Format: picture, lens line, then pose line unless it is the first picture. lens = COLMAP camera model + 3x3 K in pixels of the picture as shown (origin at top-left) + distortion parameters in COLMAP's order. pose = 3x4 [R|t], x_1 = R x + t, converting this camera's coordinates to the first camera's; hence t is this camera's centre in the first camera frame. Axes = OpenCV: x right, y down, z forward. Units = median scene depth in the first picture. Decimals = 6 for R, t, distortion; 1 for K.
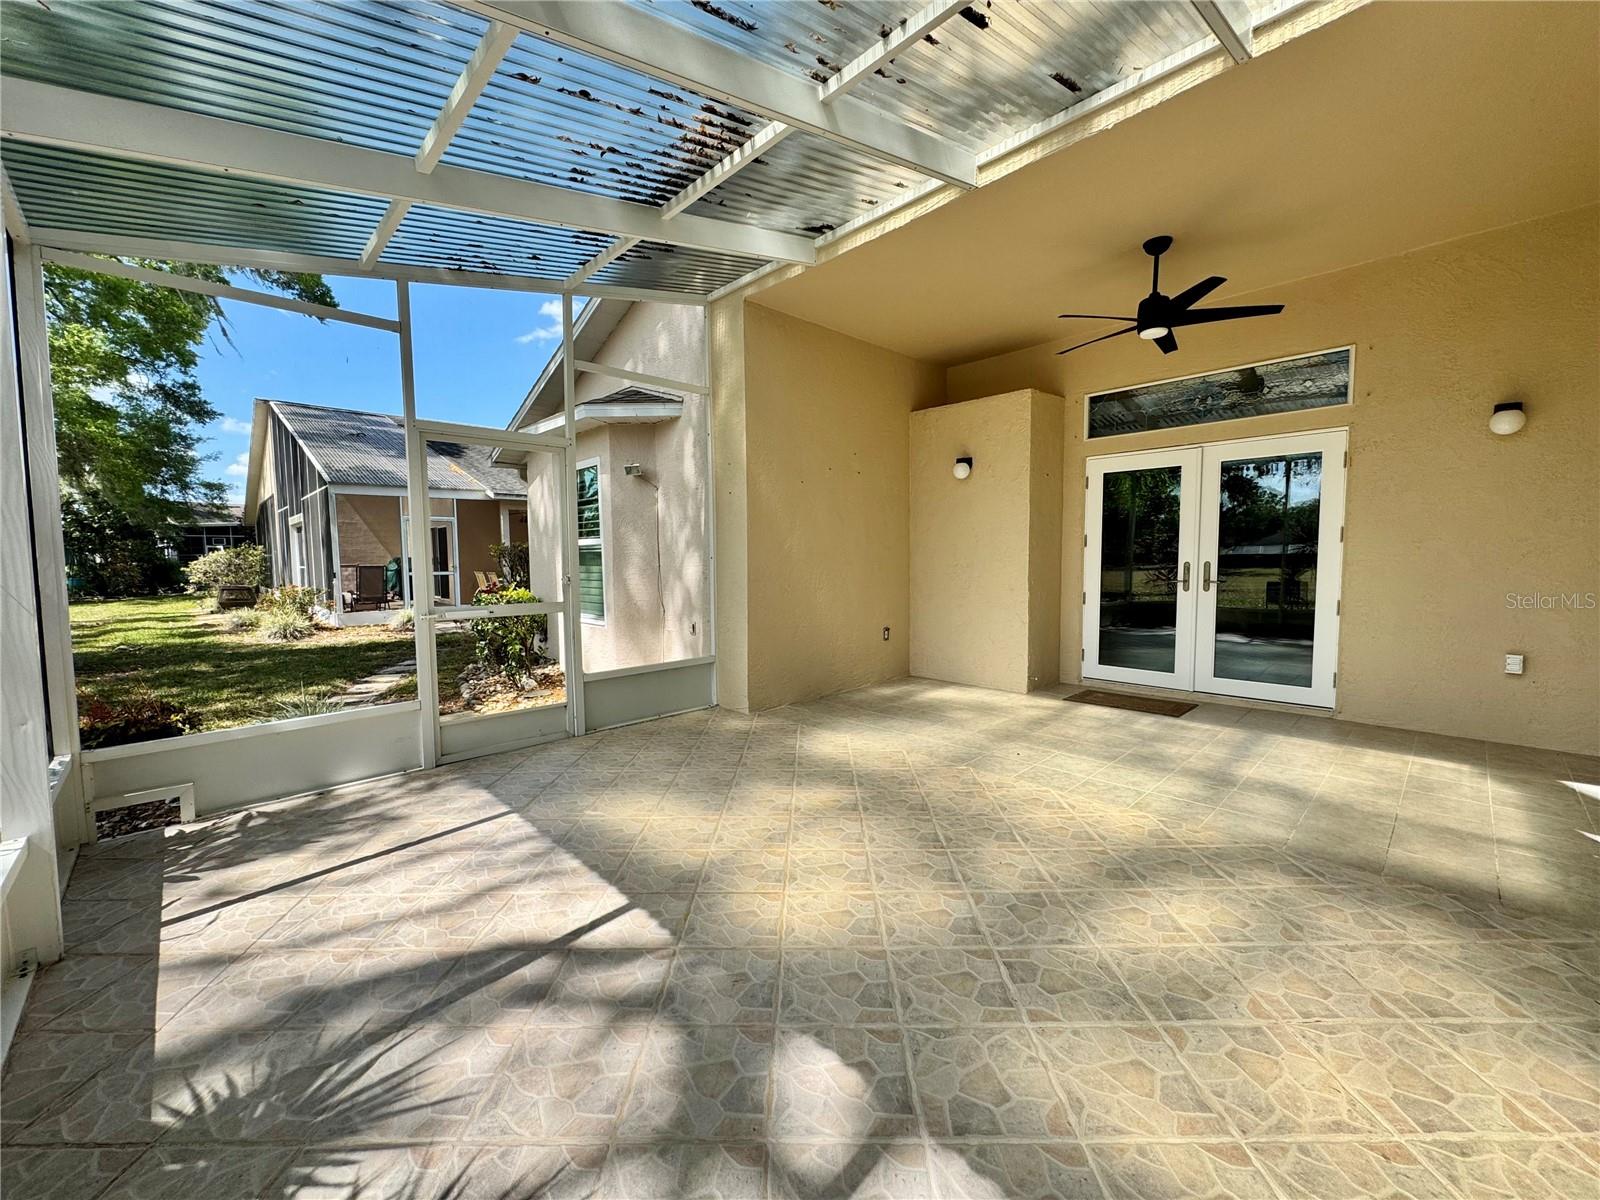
lens RADIAL K [[636.6, 0, 797.9], [0, 636.6, 601.6], [0, 0, 1]] dist [0.000109, -0.000207]
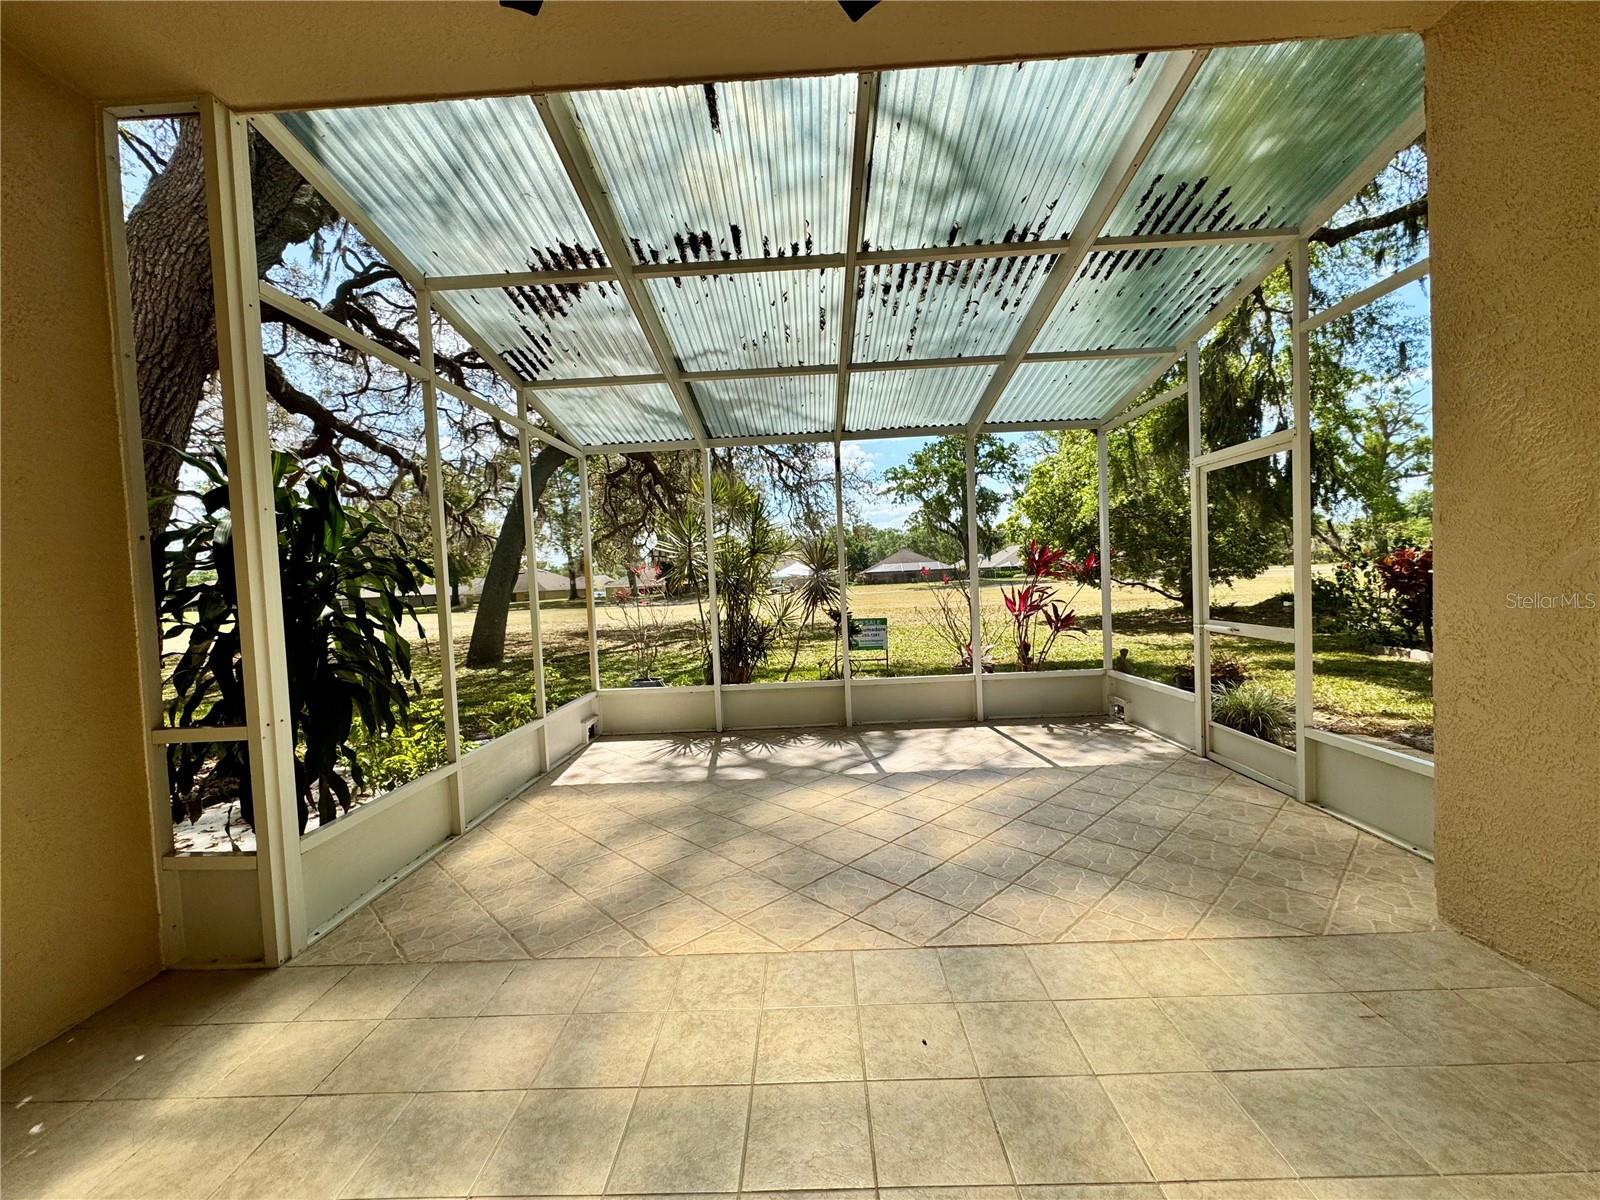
lens RADIAL K [[636.6, 0, 797.9], [0, 636.6, 601.6], [0, 0, 1]] dist [0.000109, -0.000207]
pose [[-0.710699, 0.067982, -0.700204, 0.837807], [0.001251, 0.995441, 0.095376, -0.149680], [0.703495, 0.066907, -0.707543, 1.443954]]
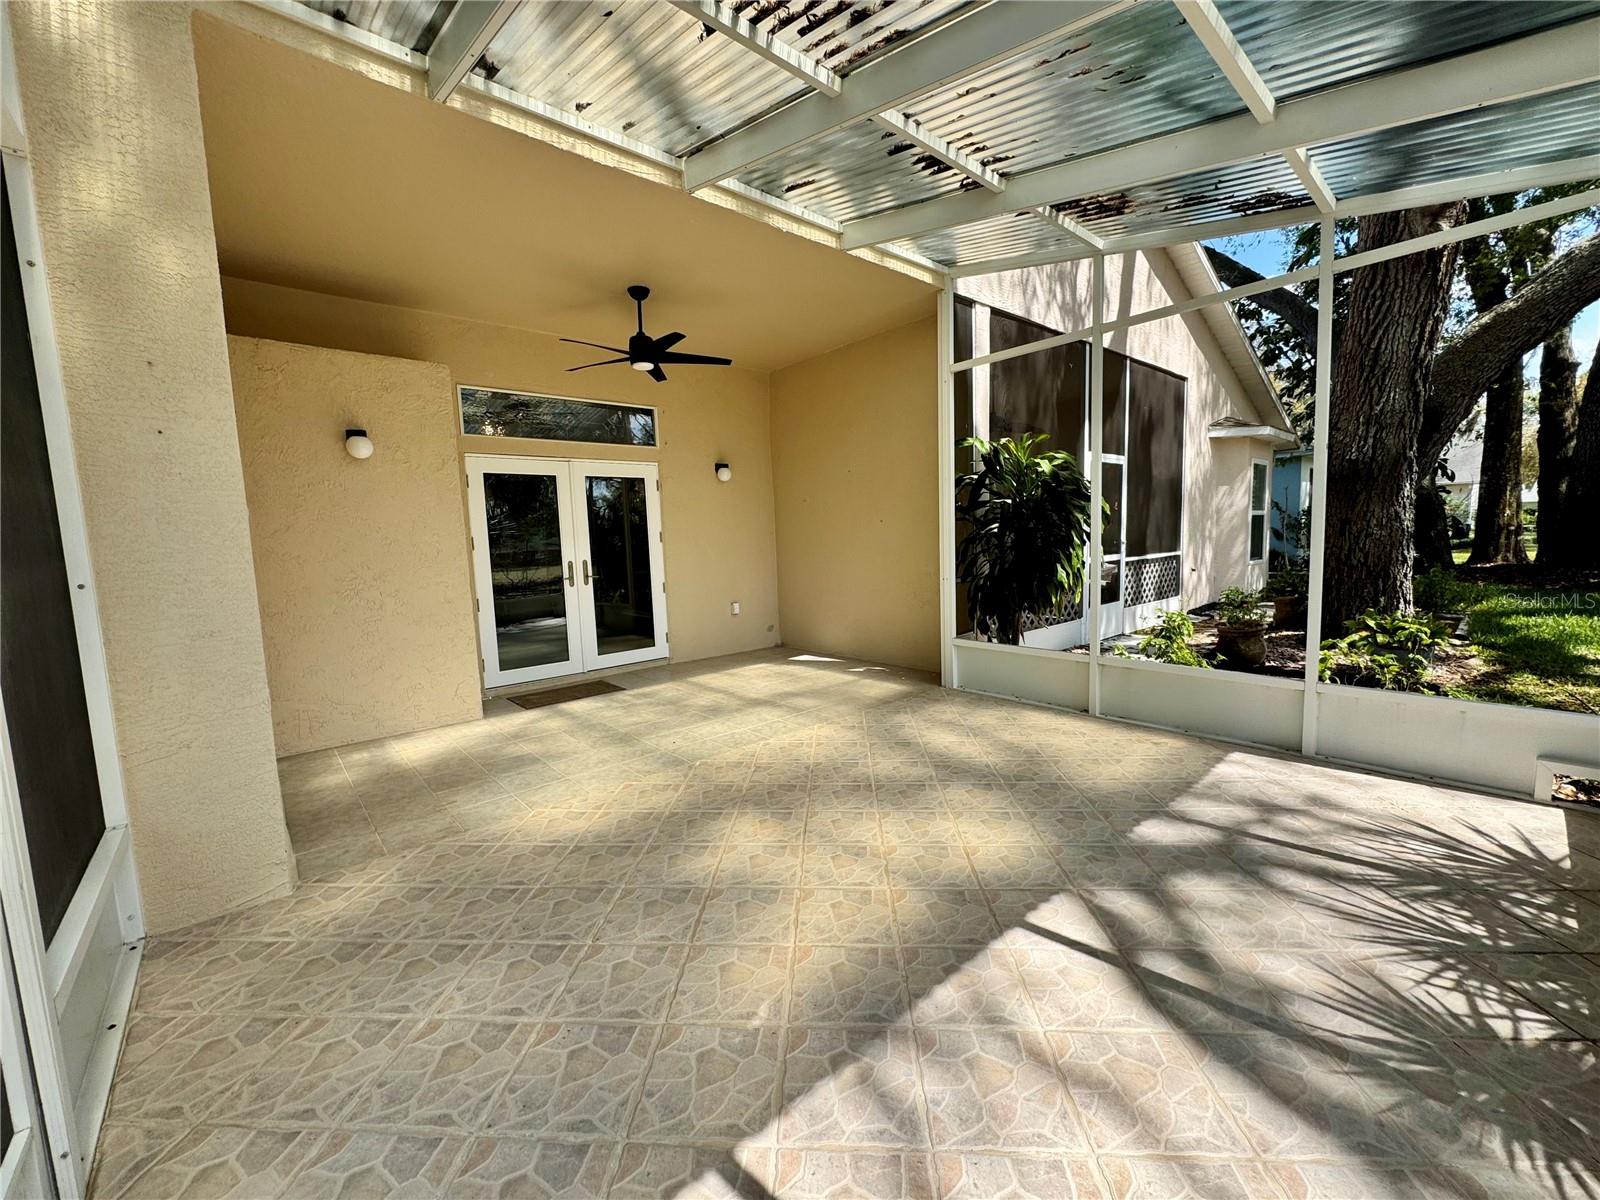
lens RADIAL K [[636.6, 0, 797.9], [0, 636.6, 601.6], [0, 0, 1]] dist [0.000109, -0.000207]
pose [[0.045532, -0.092957, 0.994629, -0.774358], [0.108092, 0.990274, 0.087602, -0.069999], [-0.993098, 0.103523, 0.055137, 0.822696]]
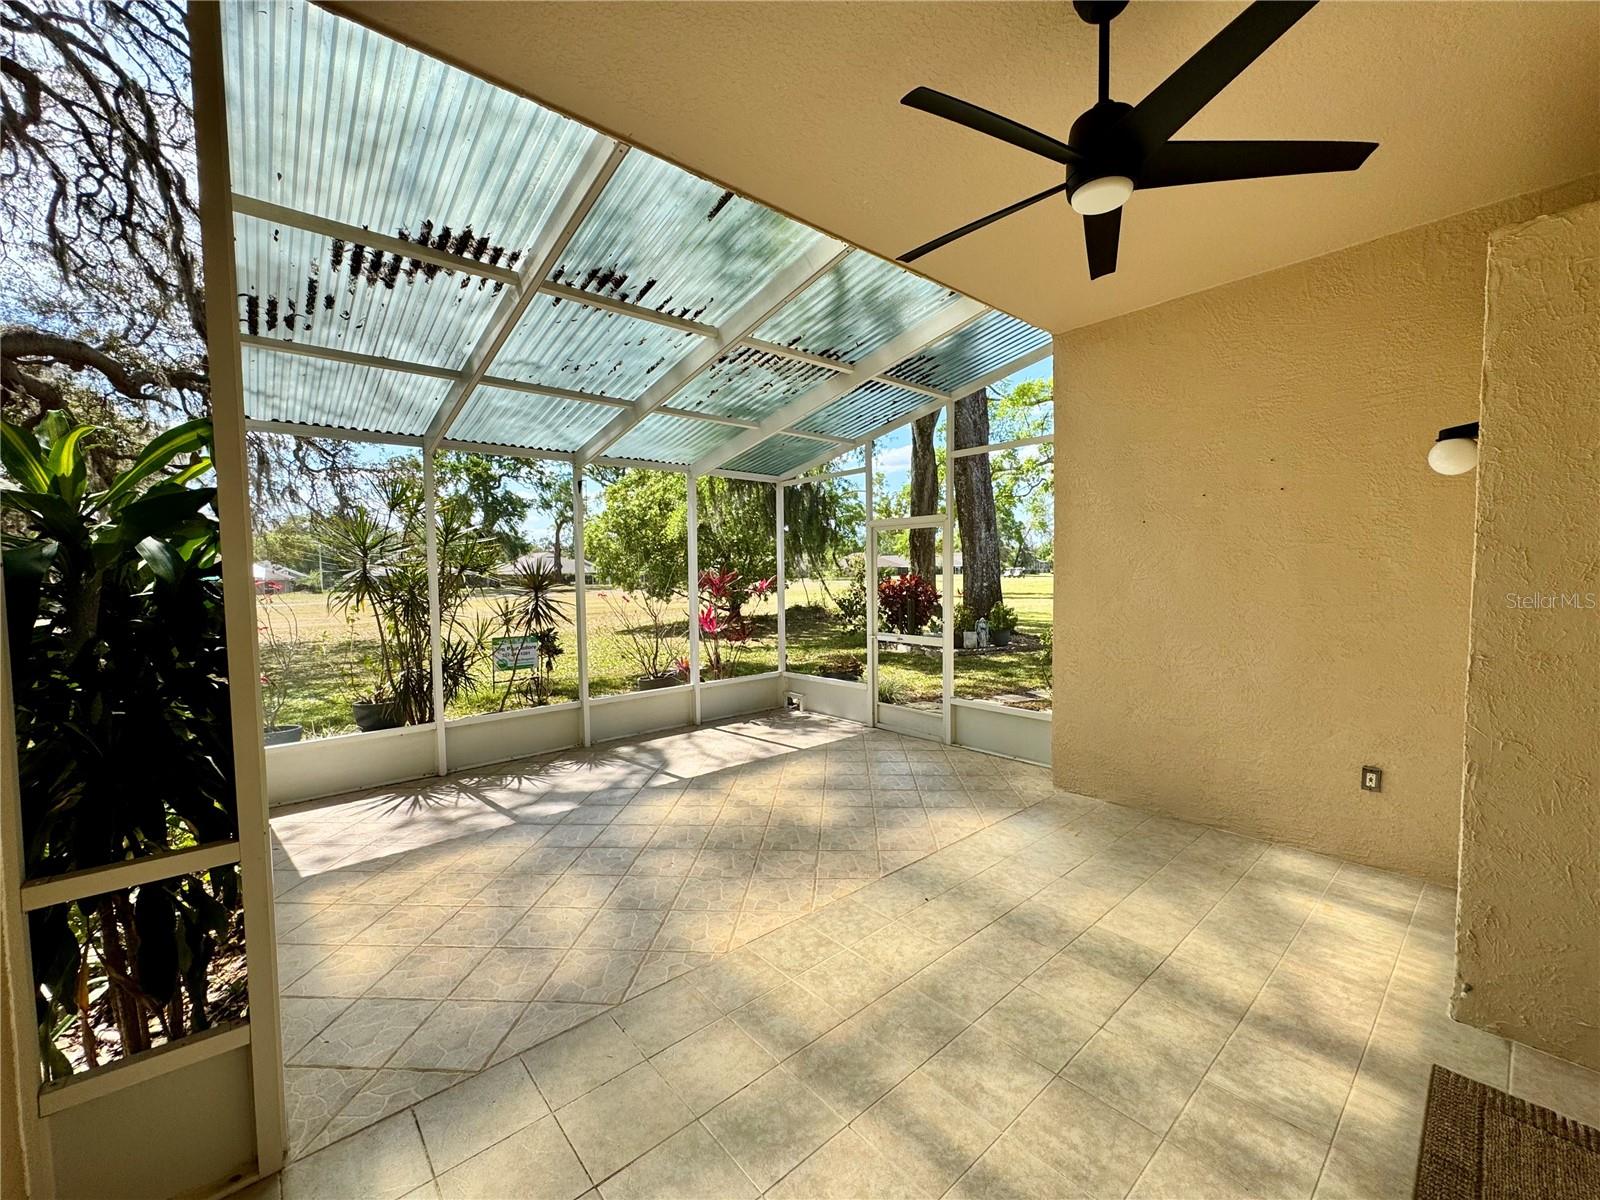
lens RADIAL K [[636.6, 0, 797.9], [0, 636.6, 601.6], [0, 0, 1]] dist [0.000109, -0.000207]
pose [[-0.058192, 0.059222, -0.996547, 1.228387], [-0.055985, 0.996474, 0.062487, -0.184188], [0.996734, 0.059427, -0.054671, 0.984140]]
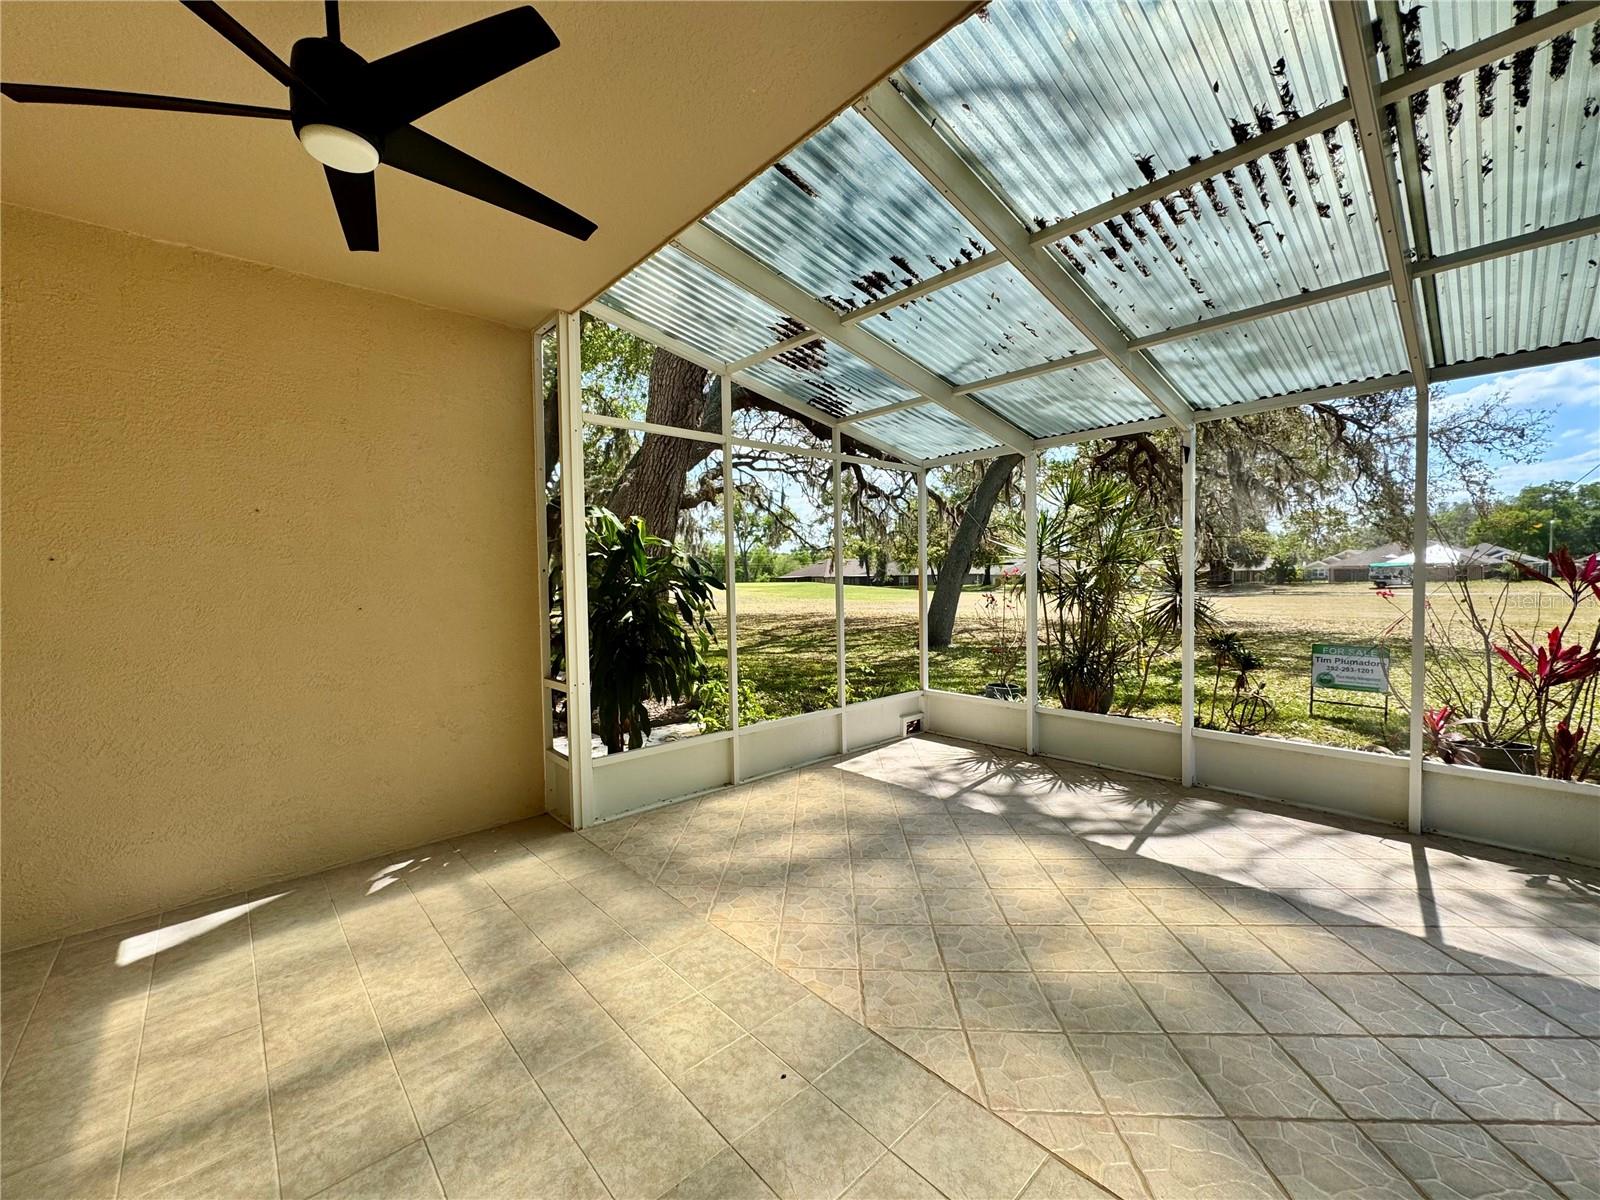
lens RADIAL K [[641.1, 0, 800.0], [0, 641.1, 600.0], [0, 0, 1]] dist [-0.000221, -0.000211]
pose [[-0.999305, 0.026316, 0.026402, 0.330929], [0.029064, 0.993532, 0.109773, -0.218278], [-0.023343, 0.110464, -0.993606, 1.677203]]
